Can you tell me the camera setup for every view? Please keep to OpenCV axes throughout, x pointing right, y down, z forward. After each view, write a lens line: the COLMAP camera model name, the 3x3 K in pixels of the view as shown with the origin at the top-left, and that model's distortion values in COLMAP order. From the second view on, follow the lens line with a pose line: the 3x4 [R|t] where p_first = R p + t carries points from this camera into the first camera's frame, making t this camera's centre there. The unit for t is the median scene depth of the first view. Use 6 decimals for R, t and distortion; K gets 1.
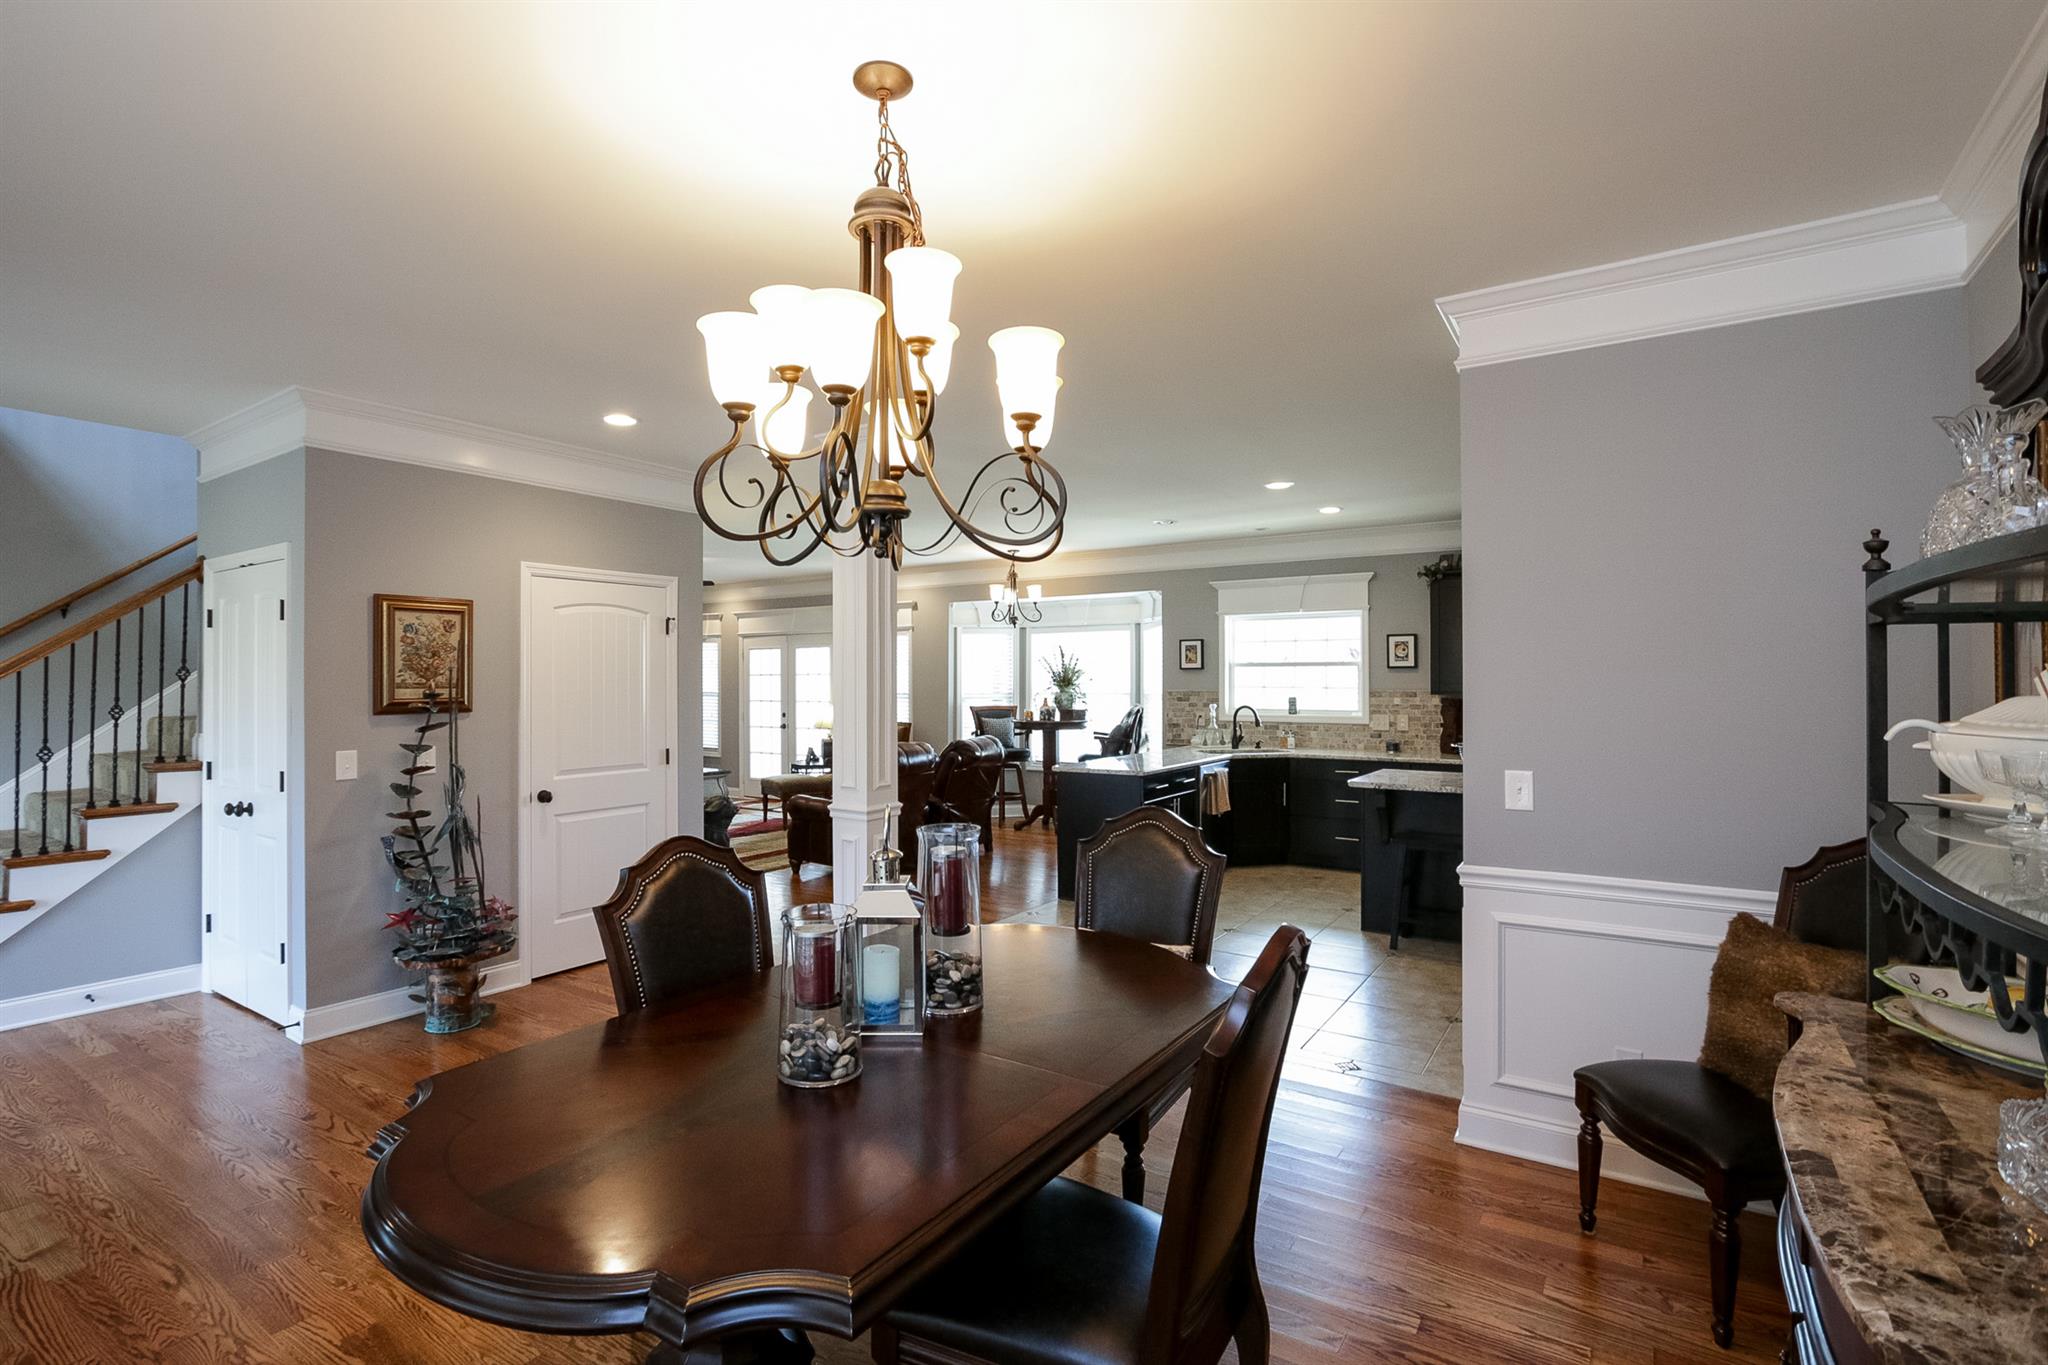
lens RADIAL K [[966.4, 0, 1014.1], [0, 966.4, 675.2], [0, 0, 1]] dist [0.001014, 0.000088]
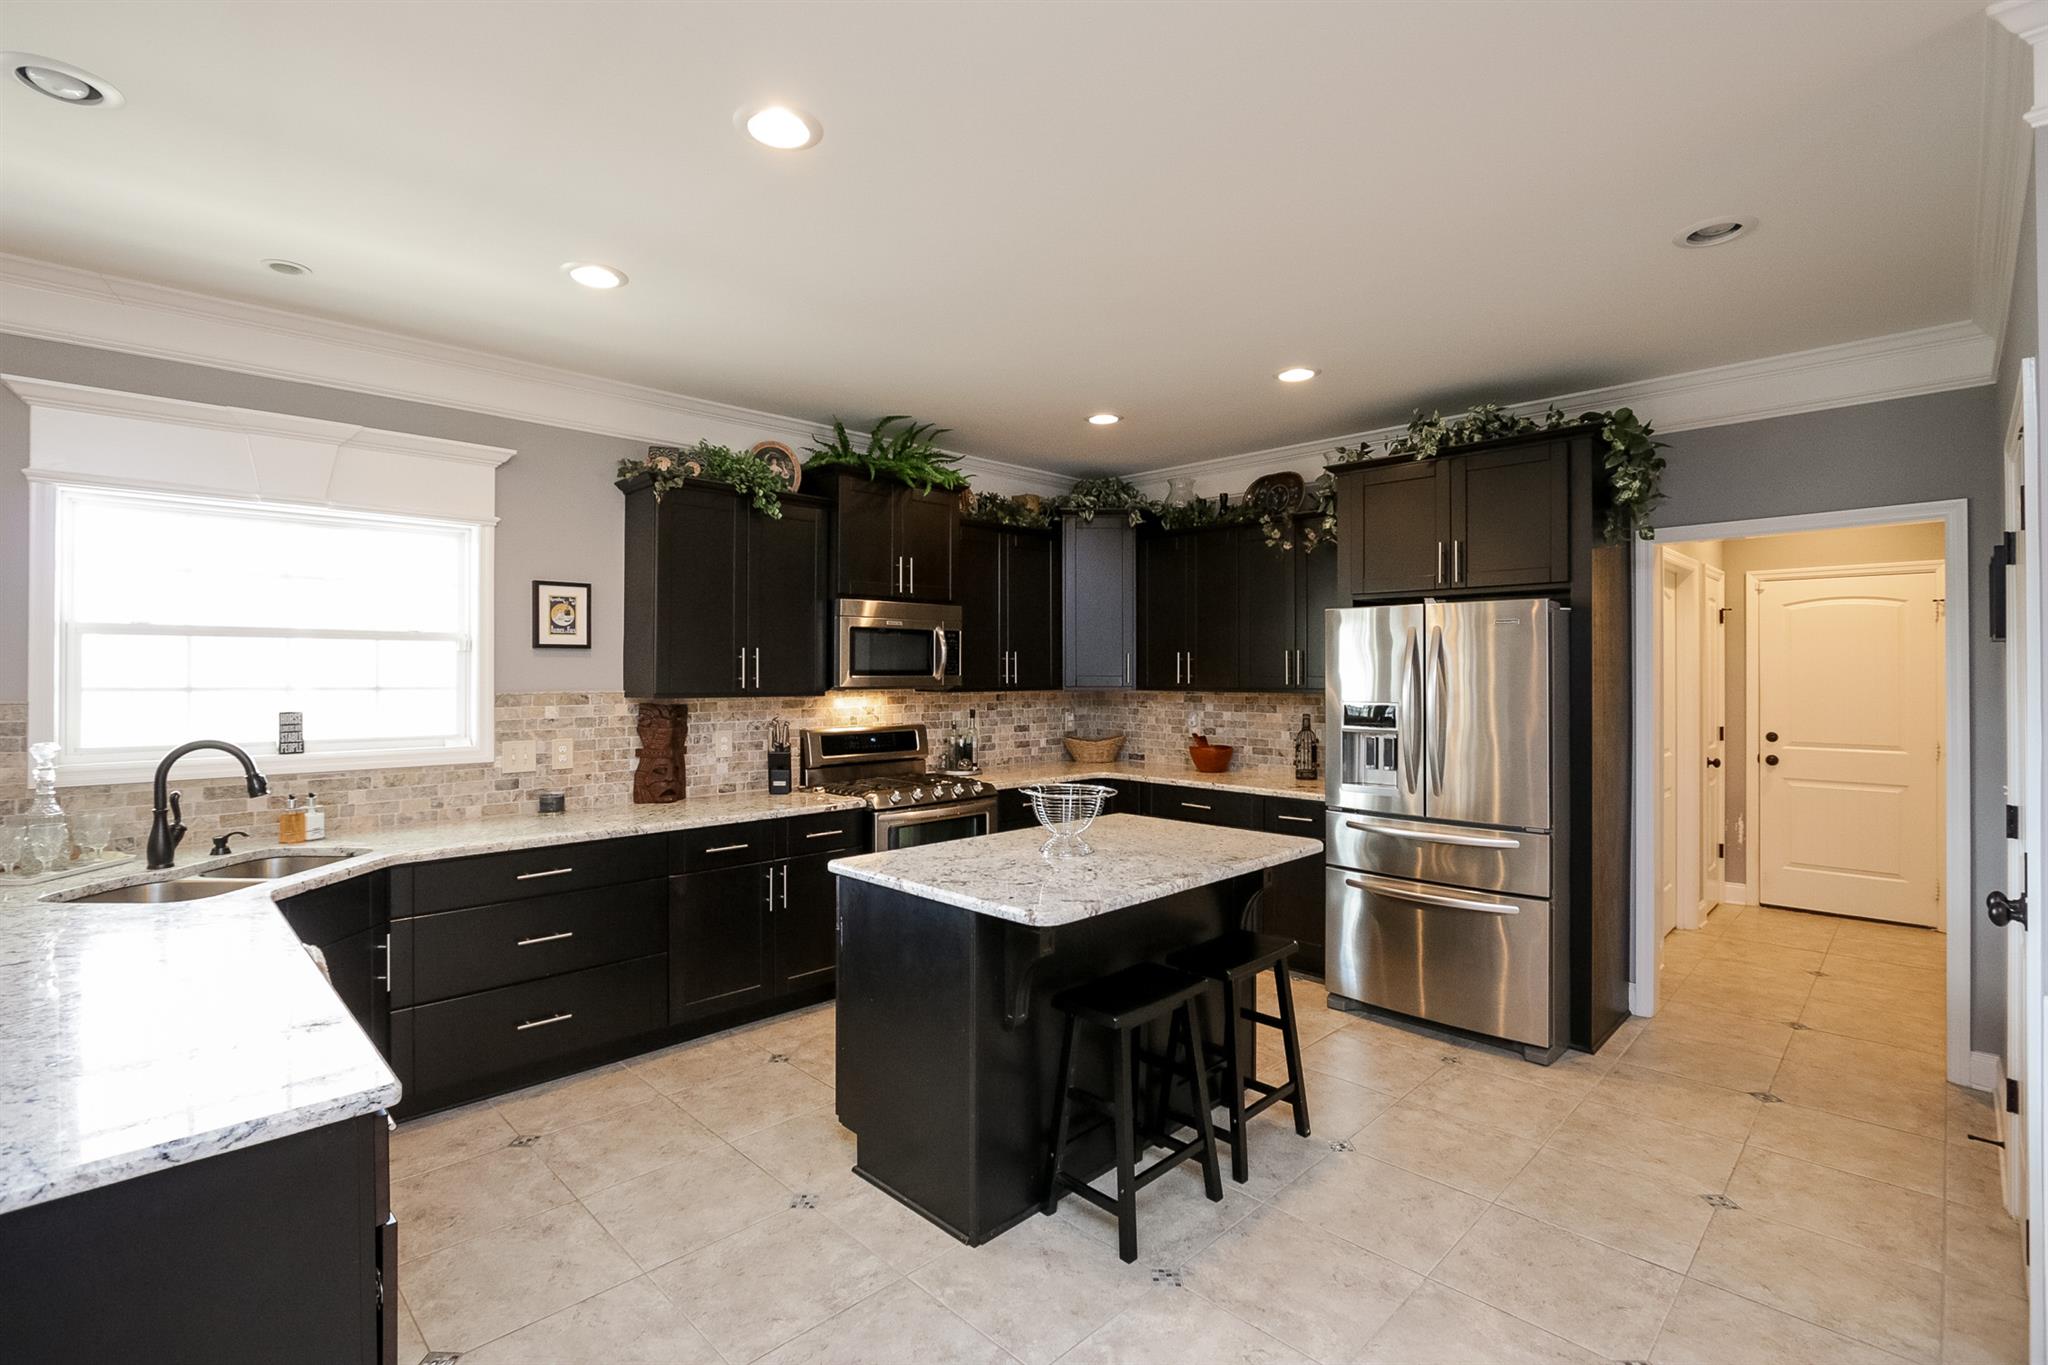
lens RADIAL K [[944.6, 0, 1018.0], [0, 944.6, 662.8], [0, 0, 1]] dist [-0.017514, 0.000149]
pose [[0.205885, 0.010050, 0.978525, -0.038727], [-0.006428, 0.999940, -0.008917, 0.003305], [-0.978555, -0.004454, 0.205937, 0.641984]]
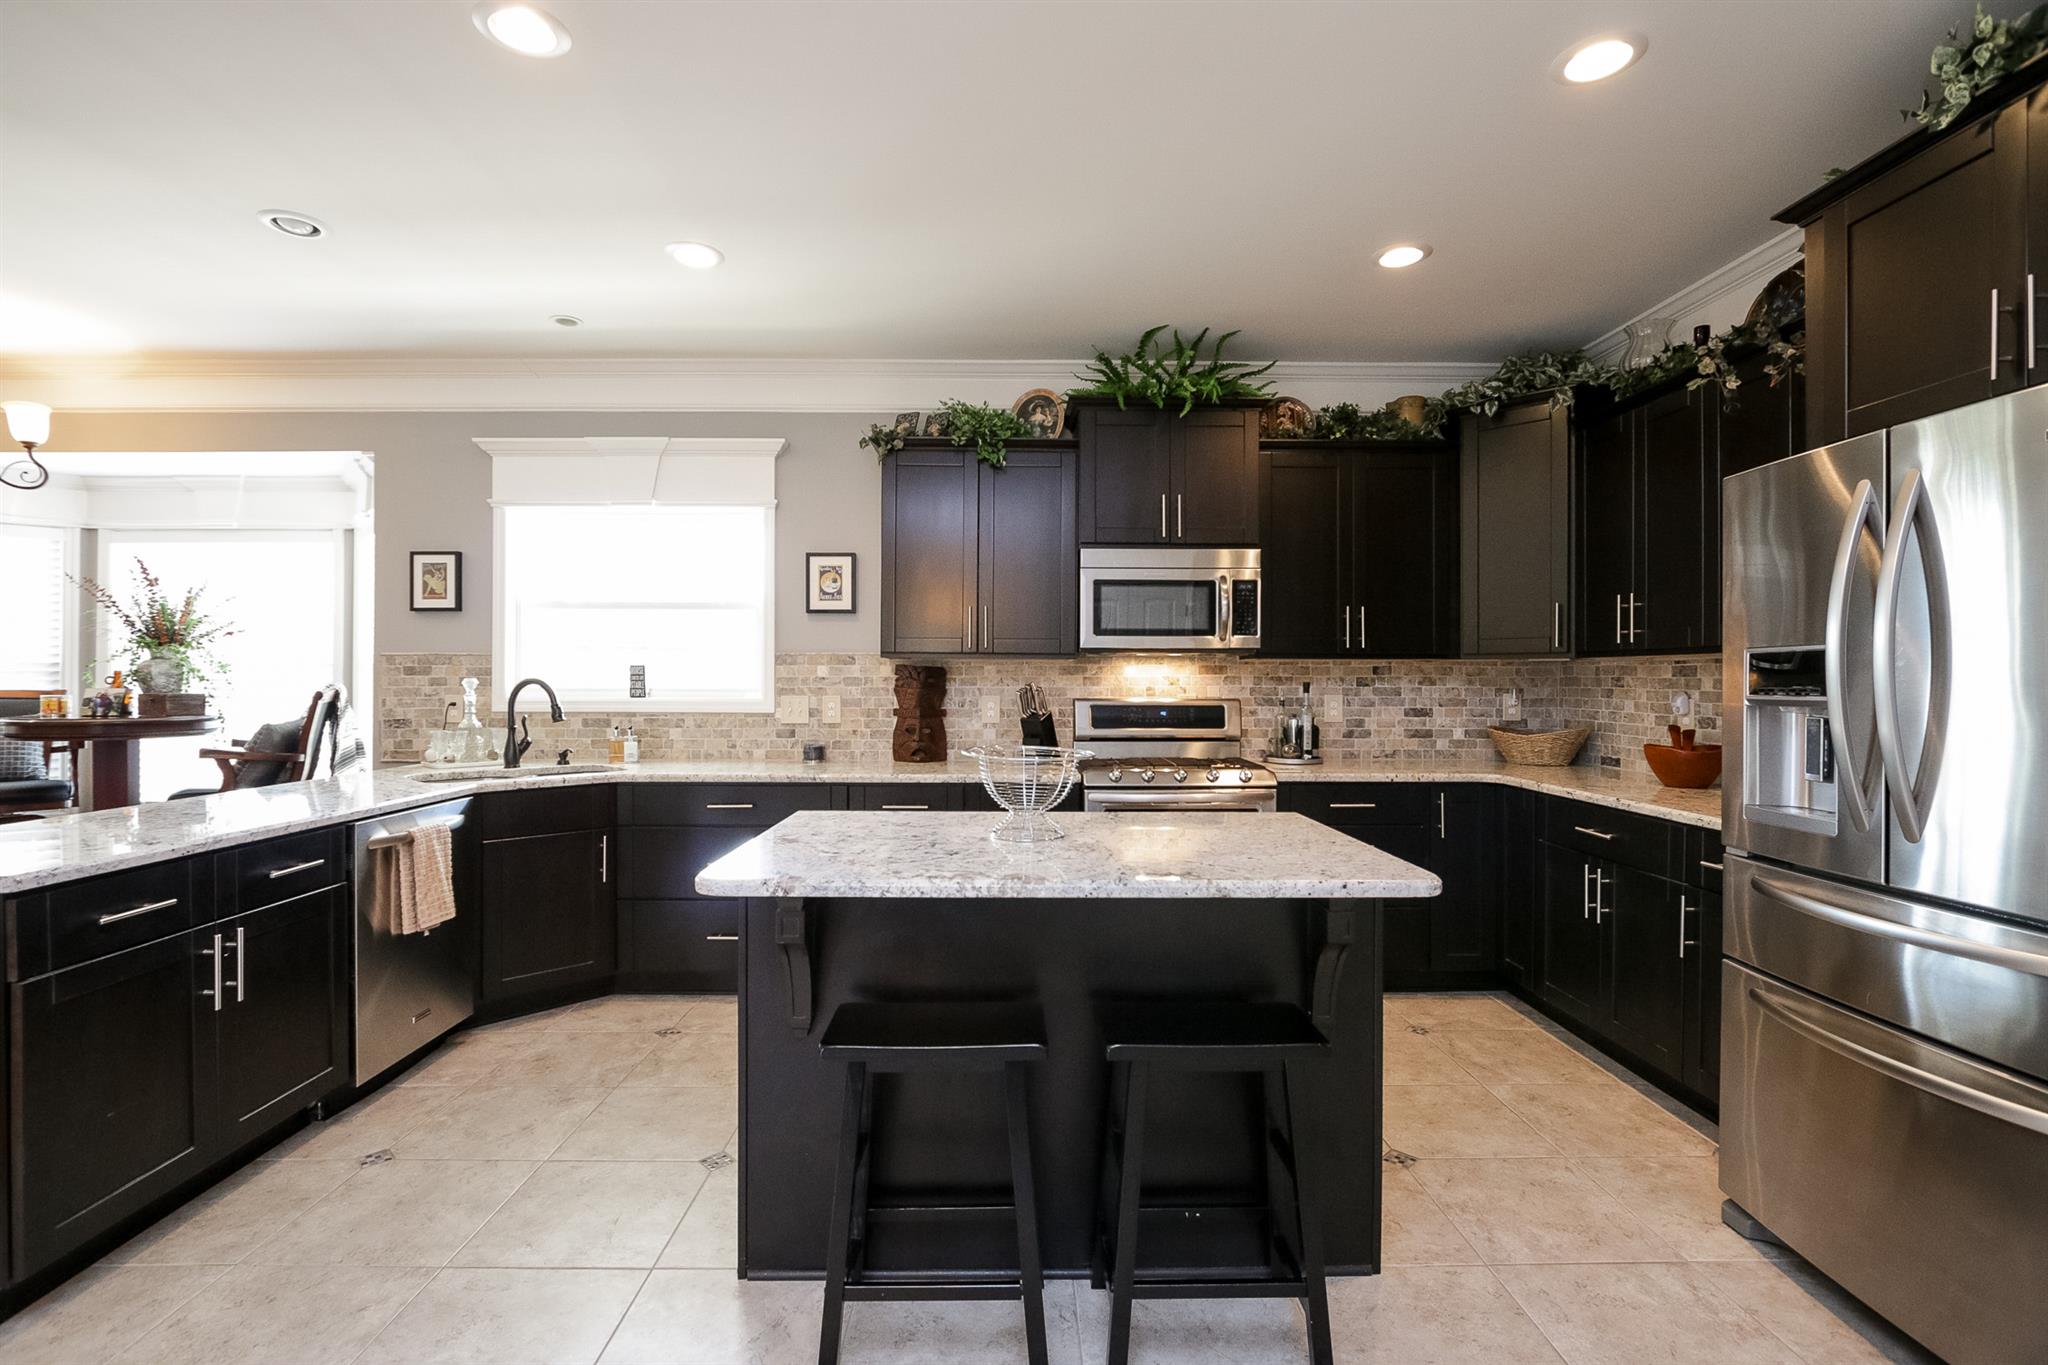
lens RADIAL K [[940.9, 0, 1012.0], [0, 940.9, 680.5], [0, 0, 1]] dist [-0.013280, 0.000195]
pose [[0.830803, 0.003785, 0.556554, 0.178111], [-0.007513, 0.999962, 0.004415, 0.028182], [-0.556516, -0.007849, 0.830800, 0.470196]]
